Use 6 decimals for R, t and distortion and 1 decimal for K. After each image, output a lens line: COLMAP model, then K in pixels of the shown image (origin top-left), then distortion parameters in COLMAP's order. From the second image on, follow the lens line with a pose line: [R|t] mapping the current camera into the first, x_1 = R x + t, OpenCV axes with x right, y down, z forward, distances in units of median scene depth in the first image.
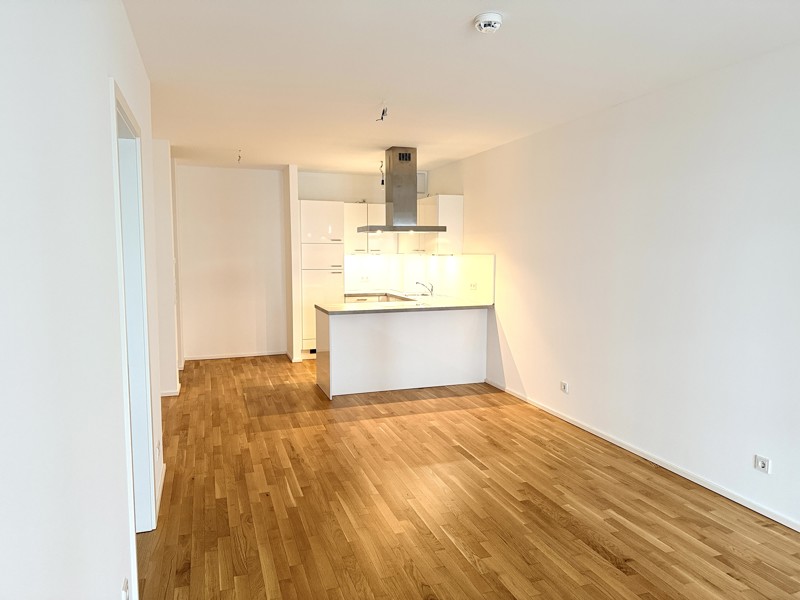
lens RADIAL K [[598.8, 0, 397.8], [0, 598.8, 301.5], [0, 0, 1]] dist [0.028889, -0.021228]
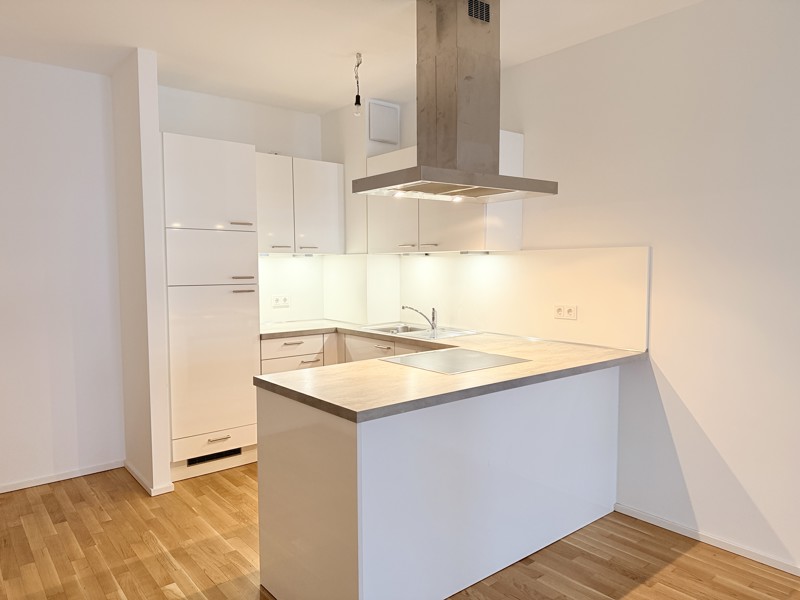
lens RADIAL K [[598.8, 0, 404.8], [0, 598.8, 297.8], [0, 0, 1]] dist [0.028889, -0.021228]
pose [[0.937607, -0.027951, 0.346571, -0.154512], [0.038140, 0.999017, -0.022612, -0.028066], [-0.345598, 0.034419, 0.937751, 0.522450]]
